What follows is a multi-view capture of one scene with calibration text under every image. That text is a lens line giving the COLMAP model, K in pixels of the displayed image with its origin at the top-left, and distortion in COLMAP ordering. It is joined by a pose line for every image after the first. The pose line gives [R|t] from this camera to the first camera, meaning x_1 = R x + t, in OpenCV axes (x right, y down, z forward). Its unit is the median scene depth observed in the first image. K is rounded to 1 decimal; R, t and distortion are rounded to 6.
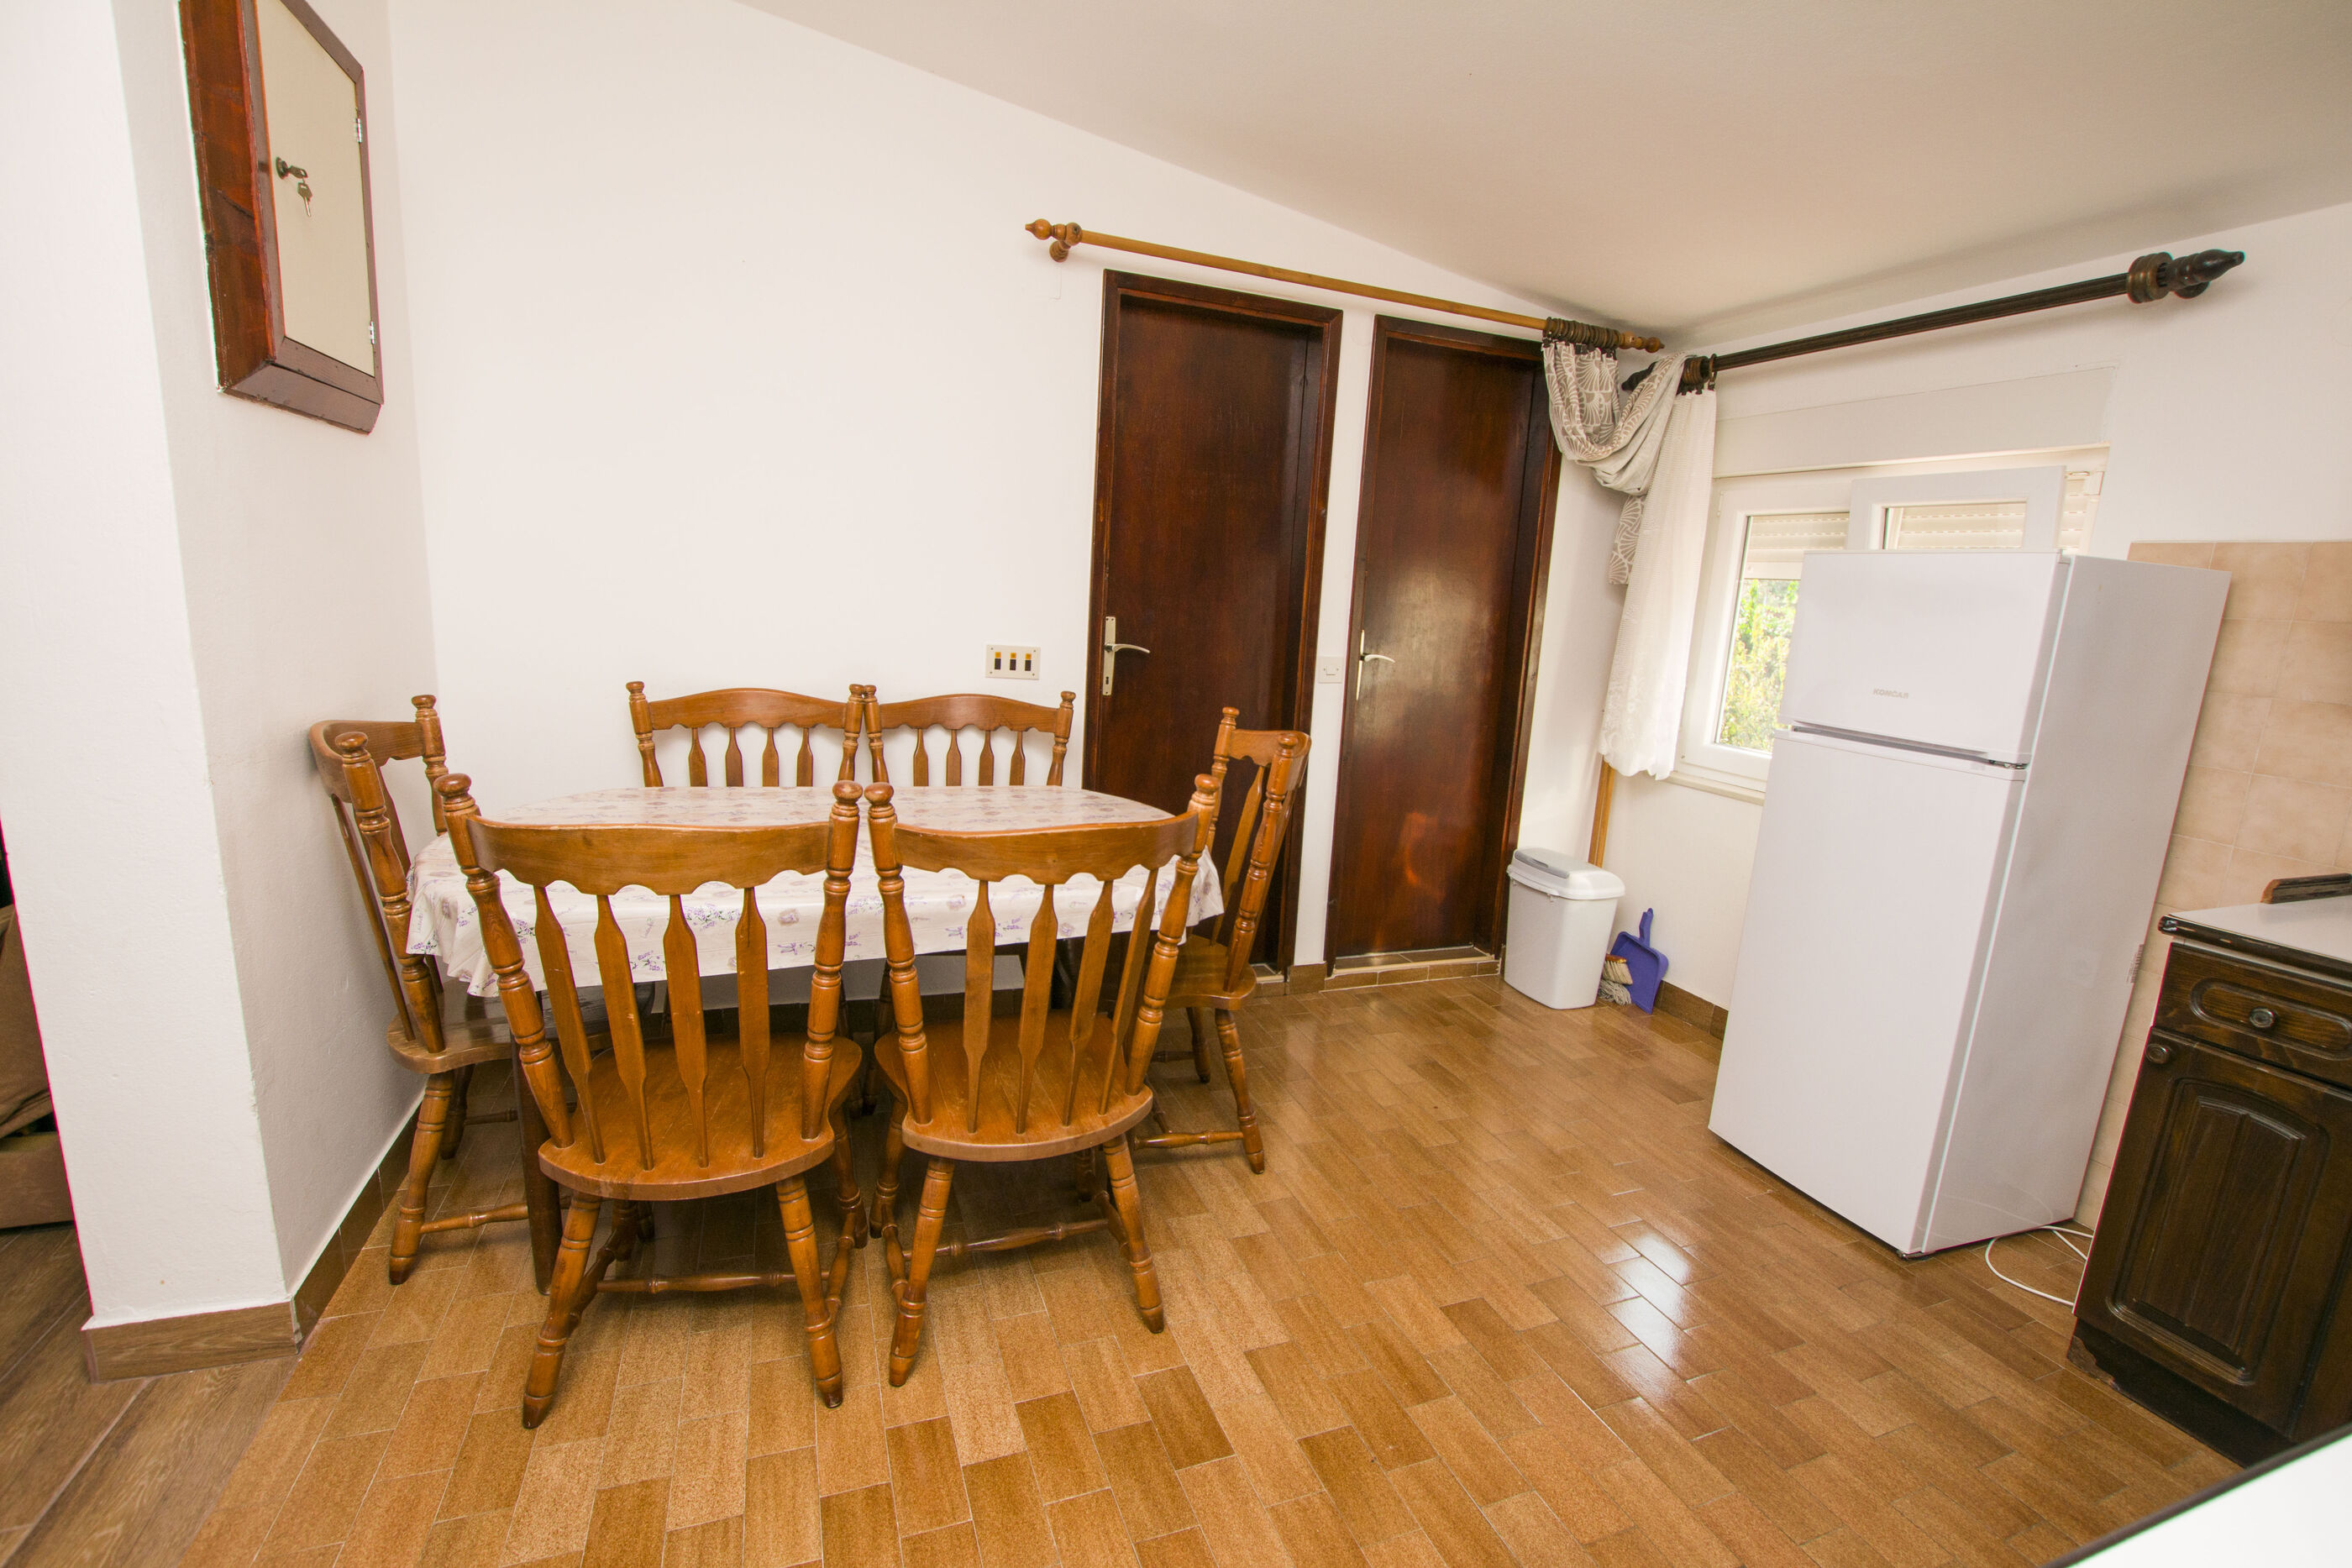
lens RADIAL K [[1036.1, 0, 1156.9], [0, 1036.1, 796.1], [0, 0, 1]] dist [-0.039601, 0.006771]
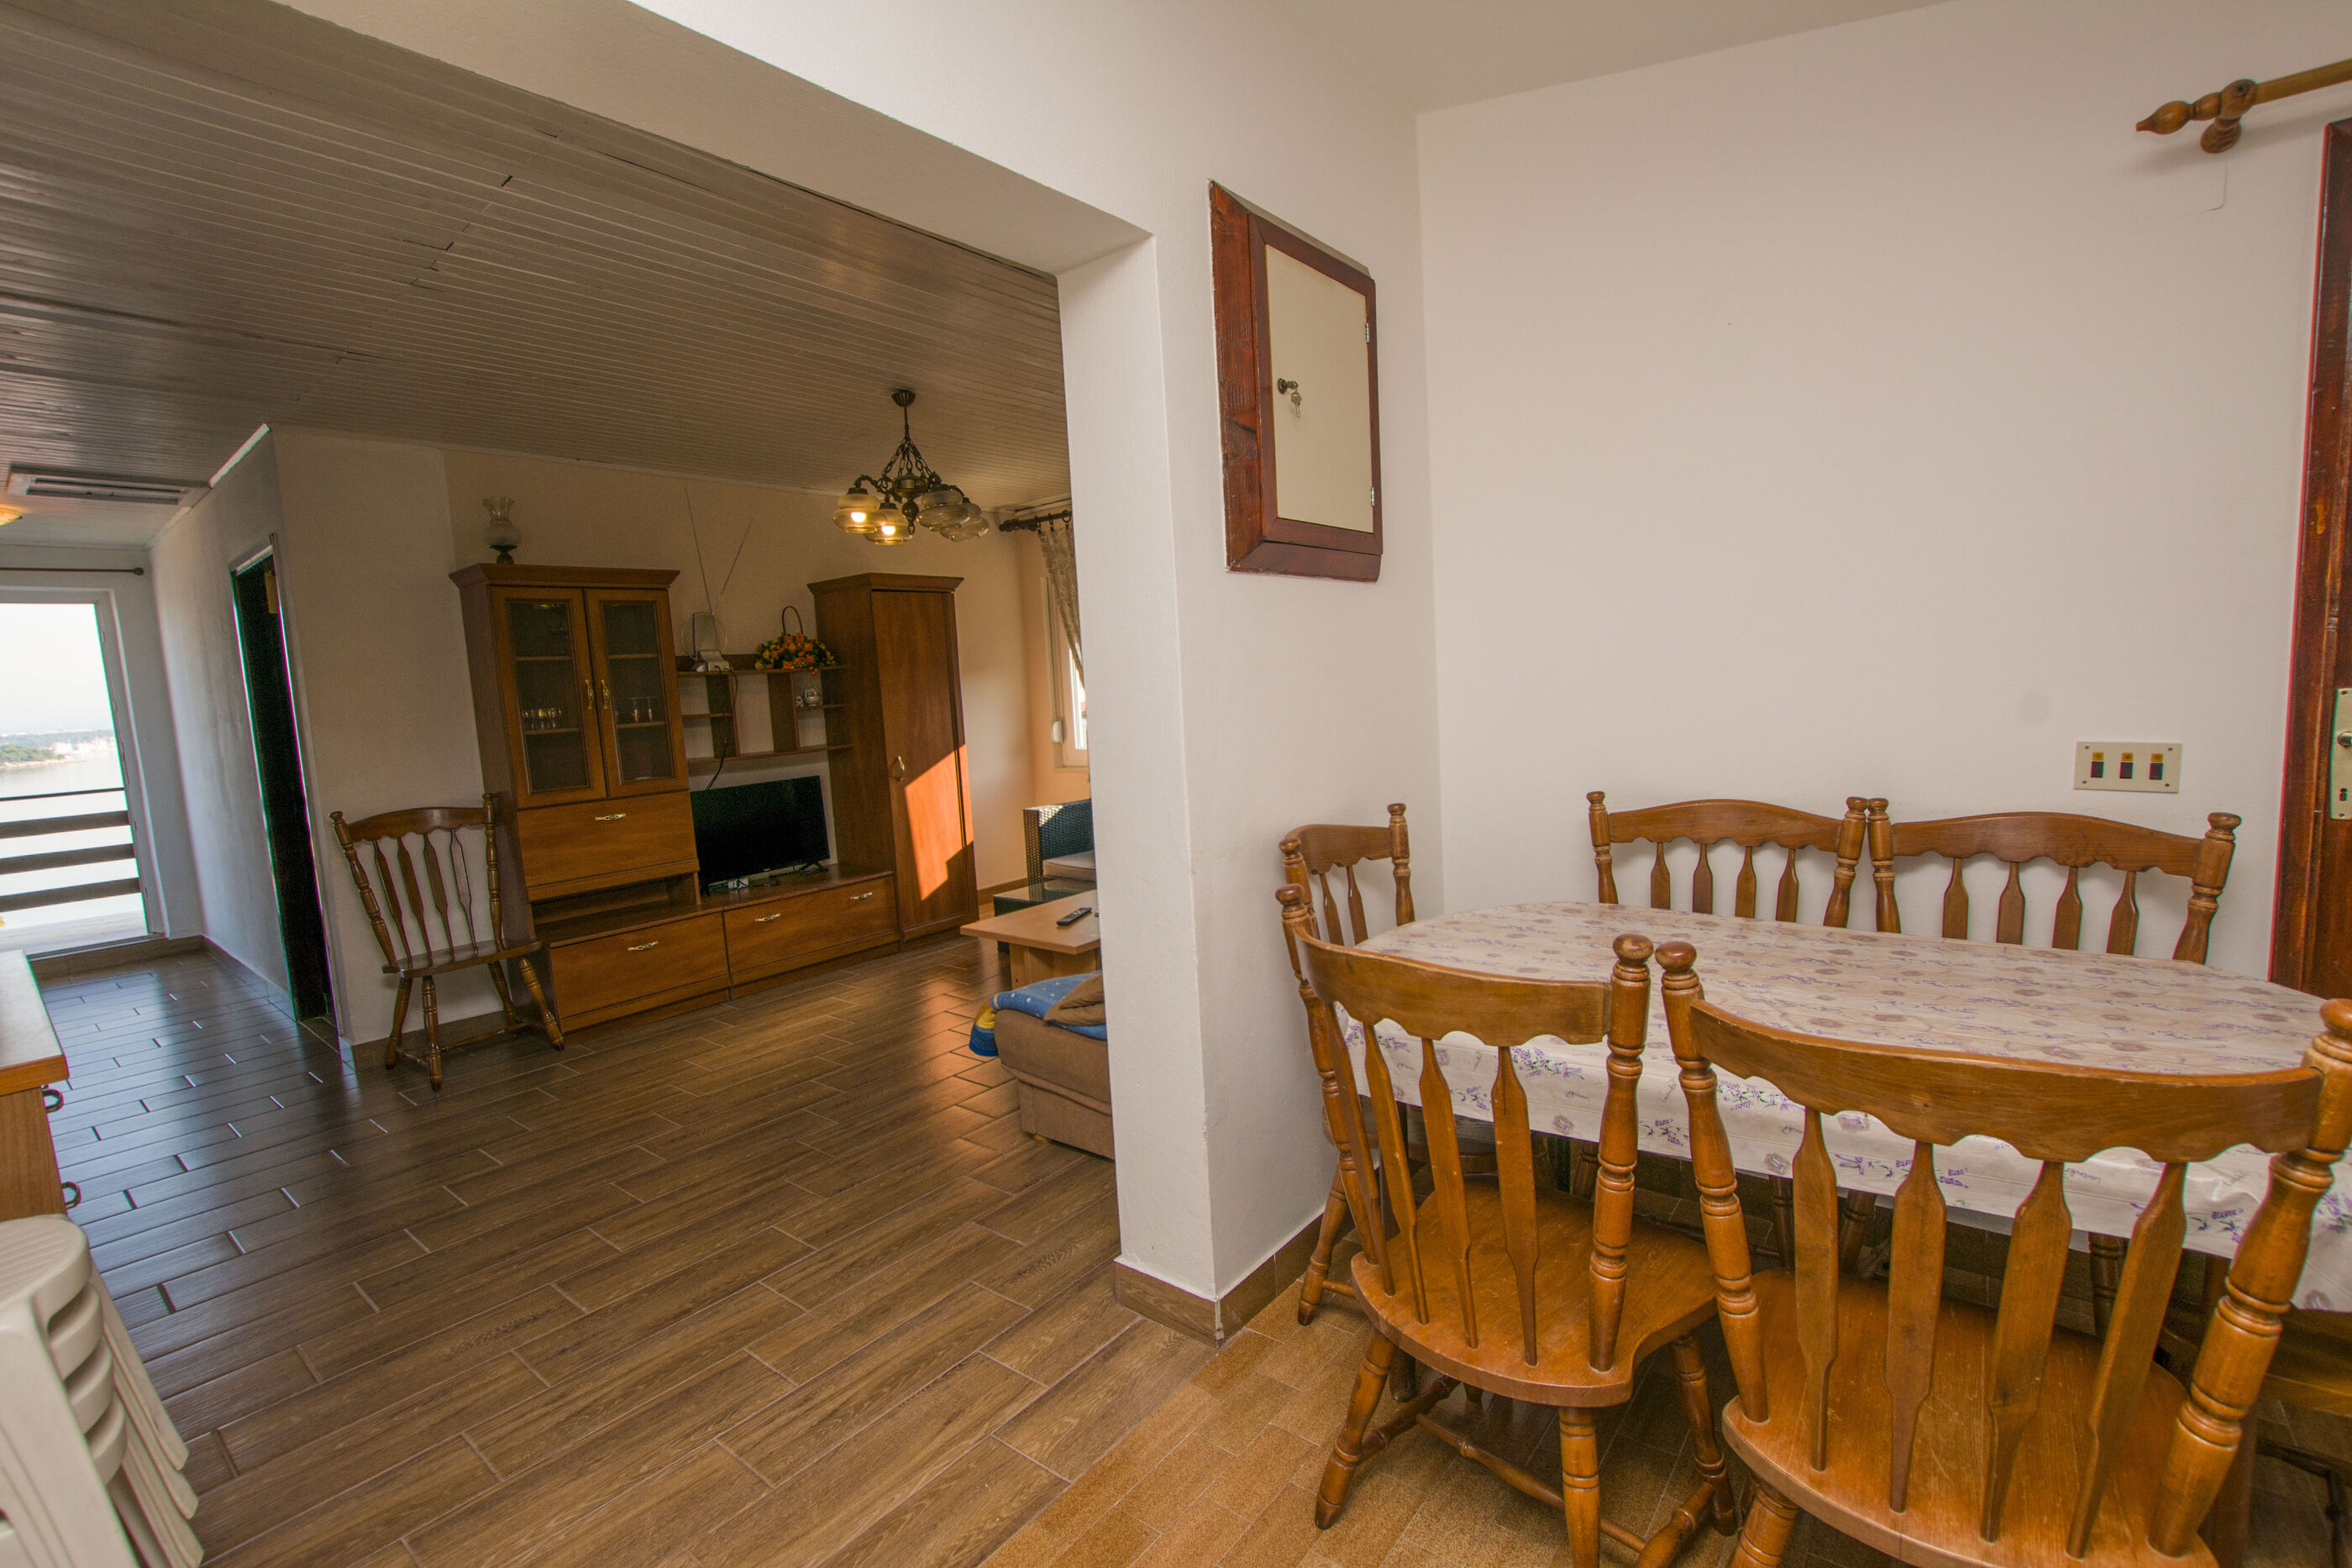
lens RADIAL K [[1036.1, 0, 1177.2], [0, 1036.1, 796.5], [0, 0, 1]] dist [-0.039601, 0.006771]
pose [[0.523873, 0.013039, -0.851696, 0.155690], [-0.090913, 0.995027, -0.040687, -0.048285], [0.846931, 0.098745, 0.522454, 0.249519]]
